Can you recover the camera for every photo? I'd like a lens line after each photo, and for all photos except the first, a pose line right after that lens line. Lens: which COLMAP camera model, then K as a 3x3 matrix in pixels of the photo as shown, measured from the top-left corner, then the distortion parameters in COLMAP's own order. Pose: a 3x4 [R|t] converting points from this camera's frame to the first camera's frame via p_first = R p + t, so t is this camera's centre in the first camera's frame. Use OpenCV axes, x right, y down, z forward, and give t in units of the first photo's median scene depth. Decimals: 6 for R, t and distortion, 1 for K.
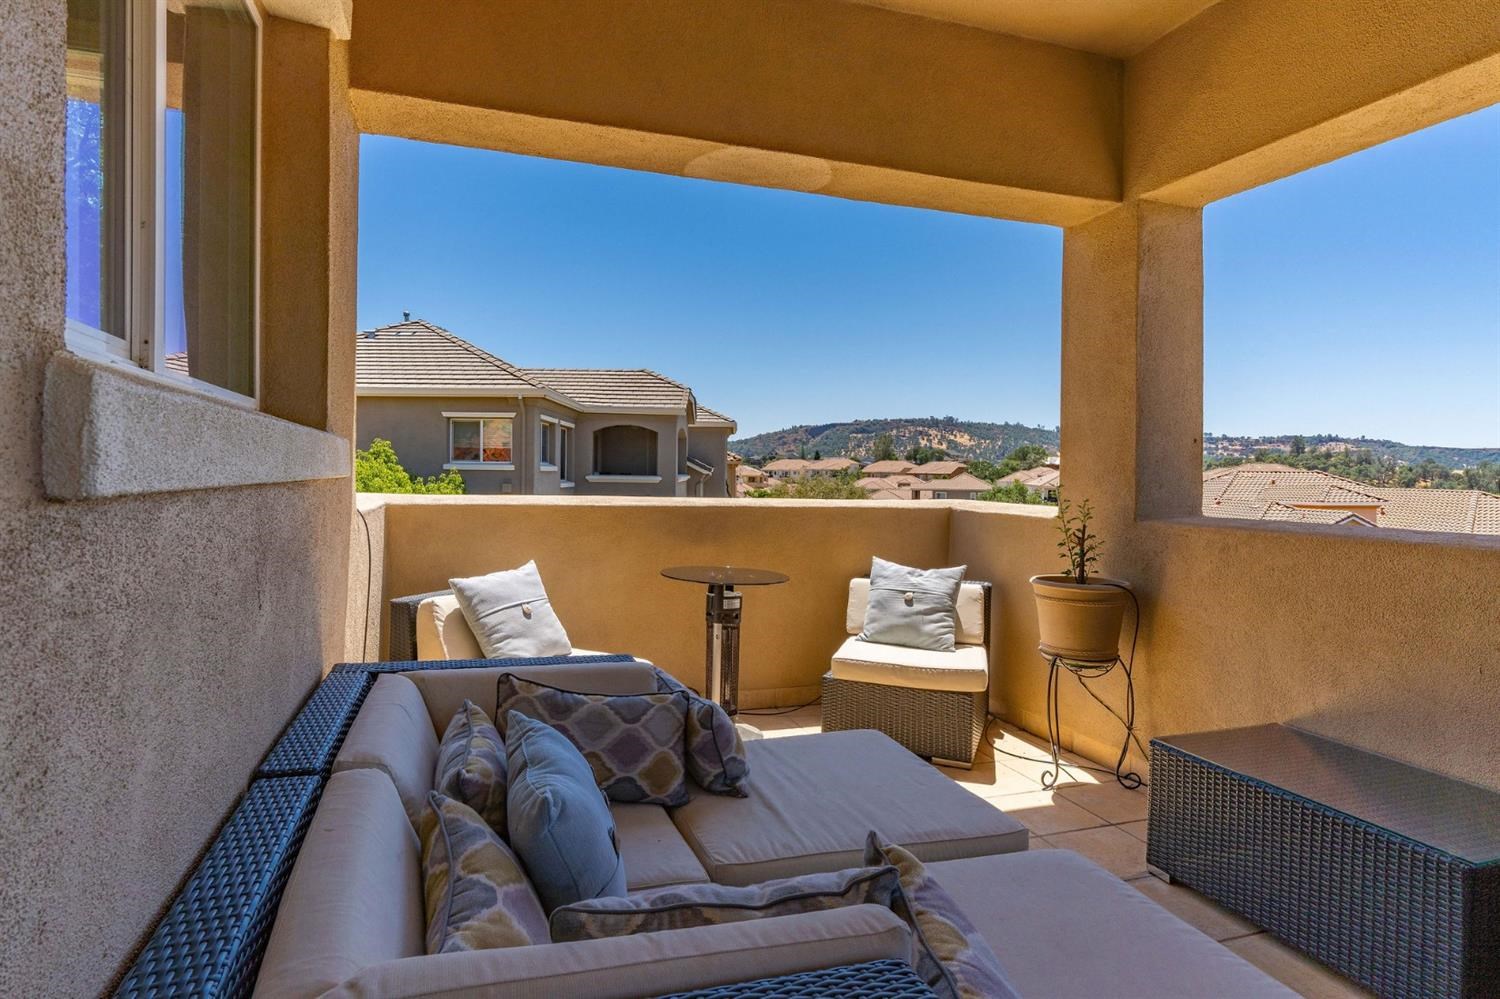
lens RADIAL K [[774.4, 0, 711.4], [0, 774.4, 495.8], [0, 0, 1]] dist [-0.006647, 0.000776]
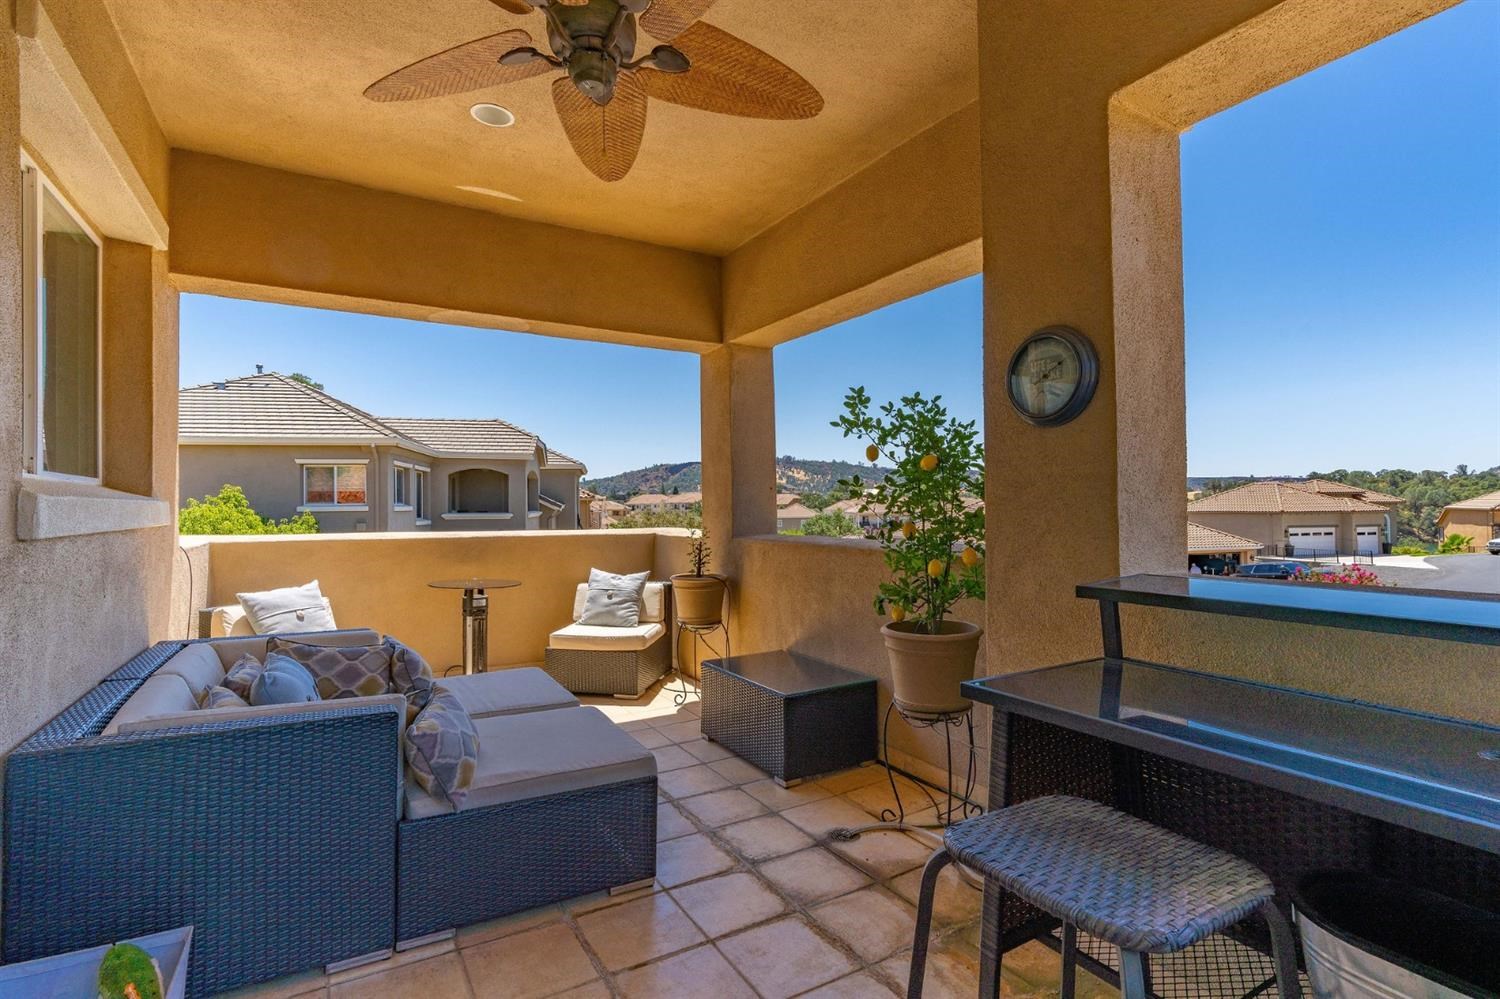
lens RADIAL K [[695.2, 0, 754.5], [0, 695.2, 509.4], [0, 0, 1]] dist [-0.006966, 0.000796]
pose [[0.972870, -0.021605, 0.230340, 0.216473], [0.027141, 0.999413, -0.020892, 0.003118], [-0.229753, 0.026577, 0.972886, -0.380983]]
